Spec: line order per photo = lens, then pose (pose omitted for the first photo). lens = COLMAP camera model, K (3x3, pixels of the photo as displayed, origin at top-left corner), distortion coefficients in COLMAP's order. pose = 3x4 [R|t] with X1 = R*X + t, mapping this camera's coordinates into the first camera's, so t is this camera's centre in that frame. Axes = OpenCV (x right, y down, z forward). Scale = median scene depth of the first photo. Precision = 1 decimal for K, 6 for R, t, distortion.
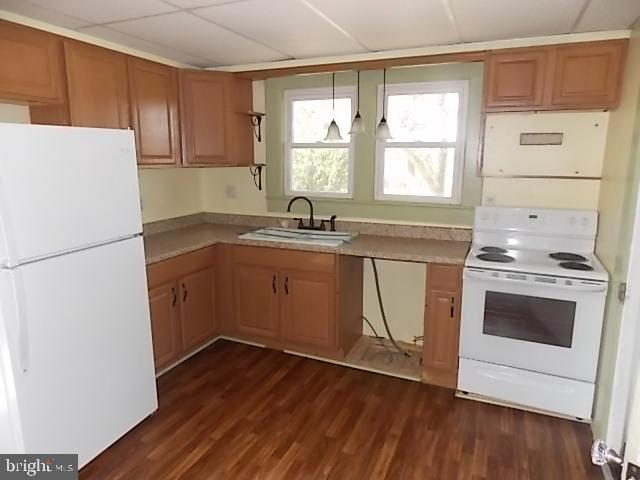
lens RADIAL K [[420.7, 0, 318.5], [0, 420.7, 238.0], [0, 0, 1]] dist [0.010147, 0.002414]
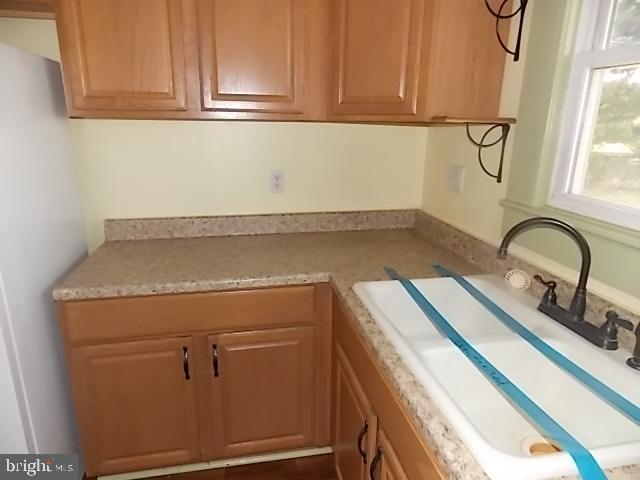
lens RADIAL K [[420.7, 0, 319.4], [0, 420.7, 239.7], [0, 0, 1]] dist [0.010147, 0.002414]
pose [[0.576147, 0.232307, -0.783638, 0.107705], [-0.173616, 0.971663, 0.160400, -0.100261], [0.798694, 0.043638, 0.600153, 0.637529]]
